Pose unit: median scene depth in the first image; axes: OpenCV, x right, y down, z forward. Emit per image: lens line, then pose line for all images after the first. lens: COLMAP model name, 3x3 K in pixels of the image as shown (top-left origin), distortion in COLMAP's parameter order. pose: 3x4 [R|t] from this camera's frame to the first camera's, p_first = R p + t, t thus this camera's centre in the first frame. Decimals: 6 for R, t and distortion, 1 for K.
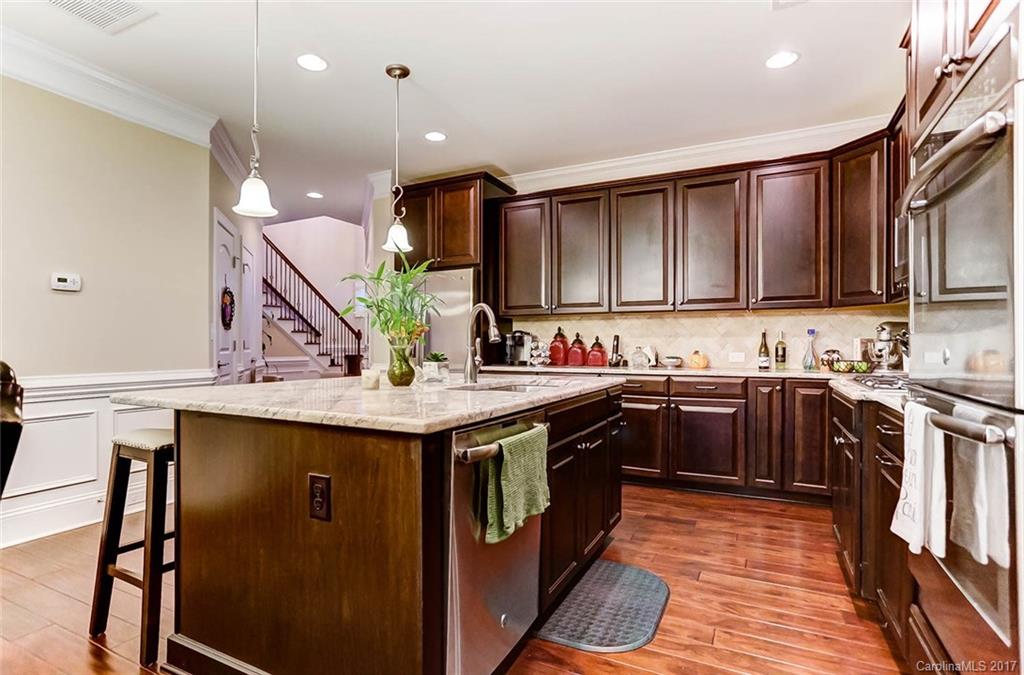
lens RADIAL K [[504.9, 0, 512.0], [0, 504.9, 337.5], [0, 0, 1]] dist [-0.002224, 0.000001]
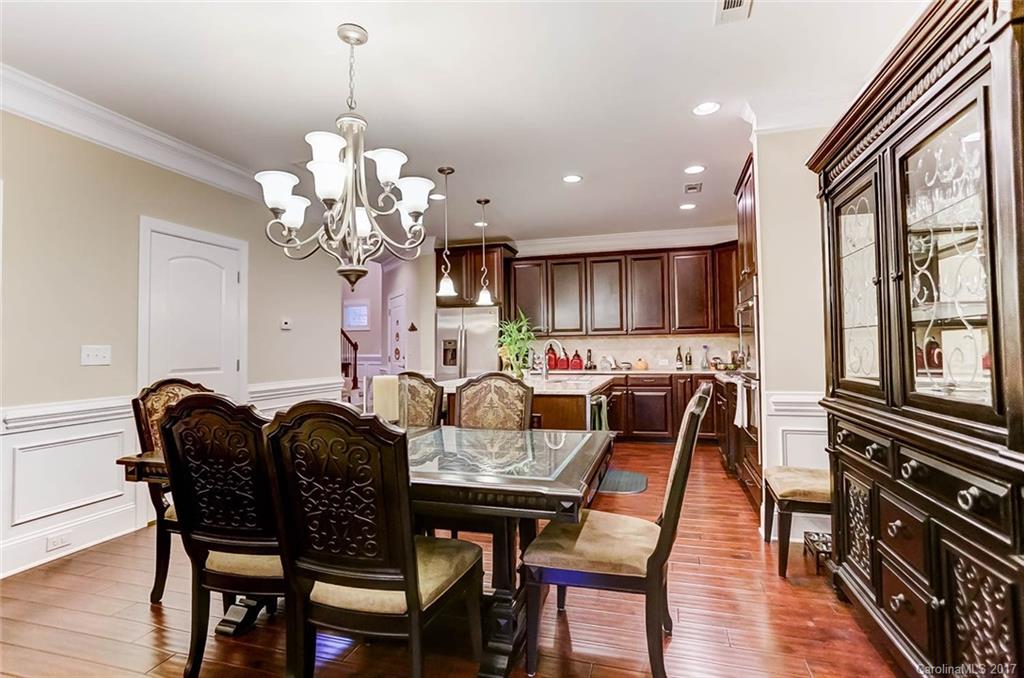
lens RADIAL K [[487.9, 0, 511.7], [0, 487.9, 320.7], [0, 0, 1]] dist [-0.021625, -0.000086]
pose [[0.986936, -0.001864, 0.161104, -0.299614], [0.008891, 0.999040, -0.042904, -0.032933], [-0.160870, 0.043776, 0.986004, -0.491712]]
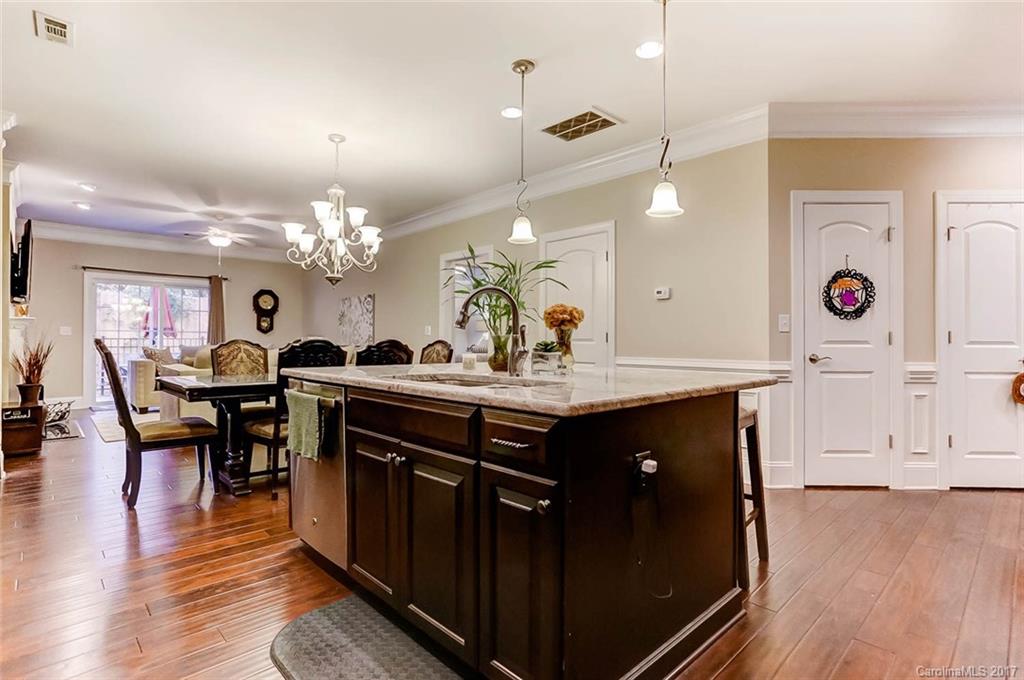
lens RADIAL K [[516.6, 0, 512.0], [0, 516.6, 340.0], [0, 0, 1]] dist [0.000740, 0.000041]
pose [[-0.338377, -0.001711, -0.941009, 0.651552], [0.002501, 0.999993, -0.002717, 0.025833], [0.941007, -0.003273, -0.338370, 1.119006]]
